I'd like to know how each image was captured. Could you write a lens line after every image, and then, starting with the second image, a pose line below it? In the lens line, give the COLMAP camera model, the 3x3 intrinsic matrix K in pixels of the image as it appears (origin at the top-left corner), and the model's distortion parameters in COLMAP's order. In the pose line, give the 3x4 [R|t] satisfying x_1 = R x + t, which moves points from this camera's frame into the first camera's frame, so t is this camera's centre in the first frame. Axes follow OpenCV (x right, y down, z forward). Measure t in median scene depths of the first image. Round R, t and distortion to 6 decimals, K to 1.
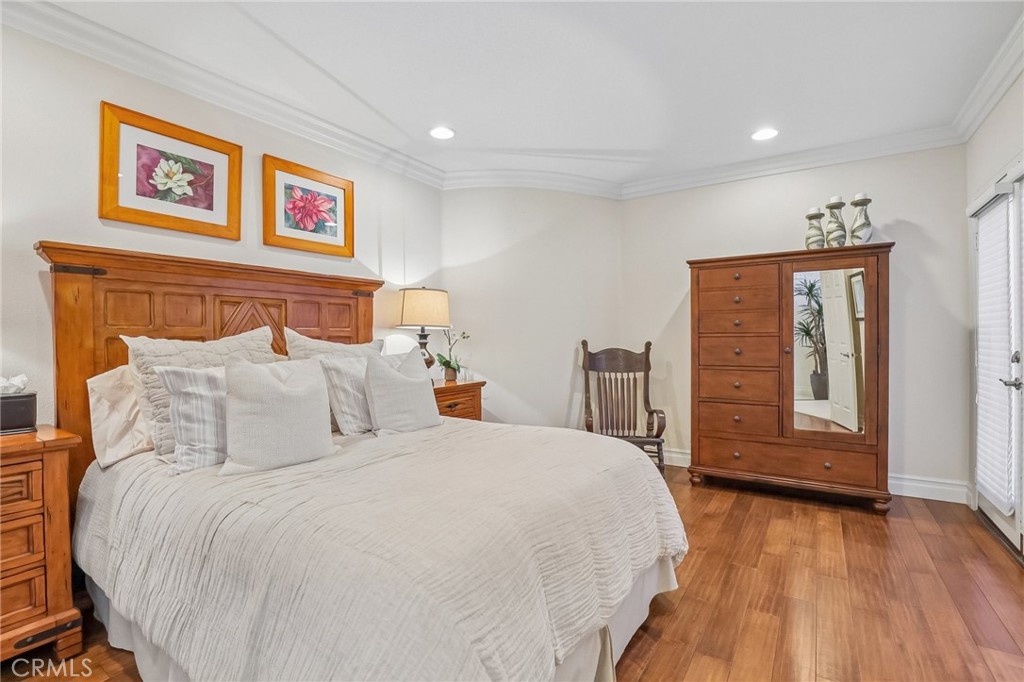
lens RADIAL K [[472.4, 0, 516.1], [0, 472.4, 339.3], [0, 0, 1]] dist [-0.037880, 0.007935]
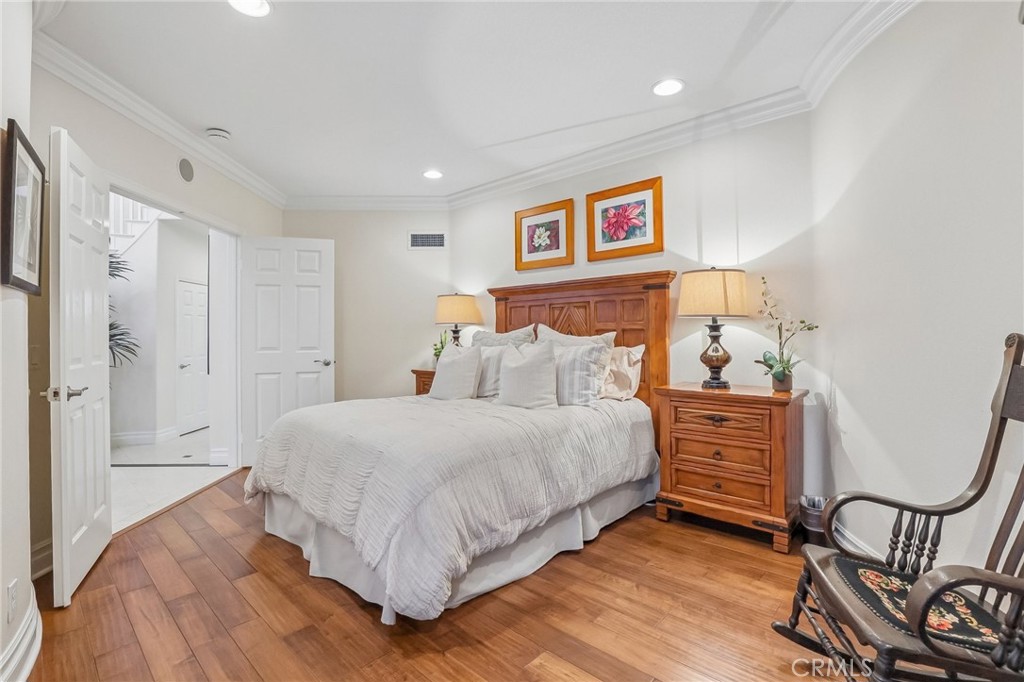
lens RADIAL K [[472.4, 0, 516.1], [0, 472.4, 339.3], [0, 0, 1]] dist [-0.037880, 0.007935]
pose [[-0.174000, 0.022134, -0.984497, 0.846313], [0.005829, 0.999753, 0.021447, -0.008222], [0.984728, -0.002007, -0.174086, 1.025584]]
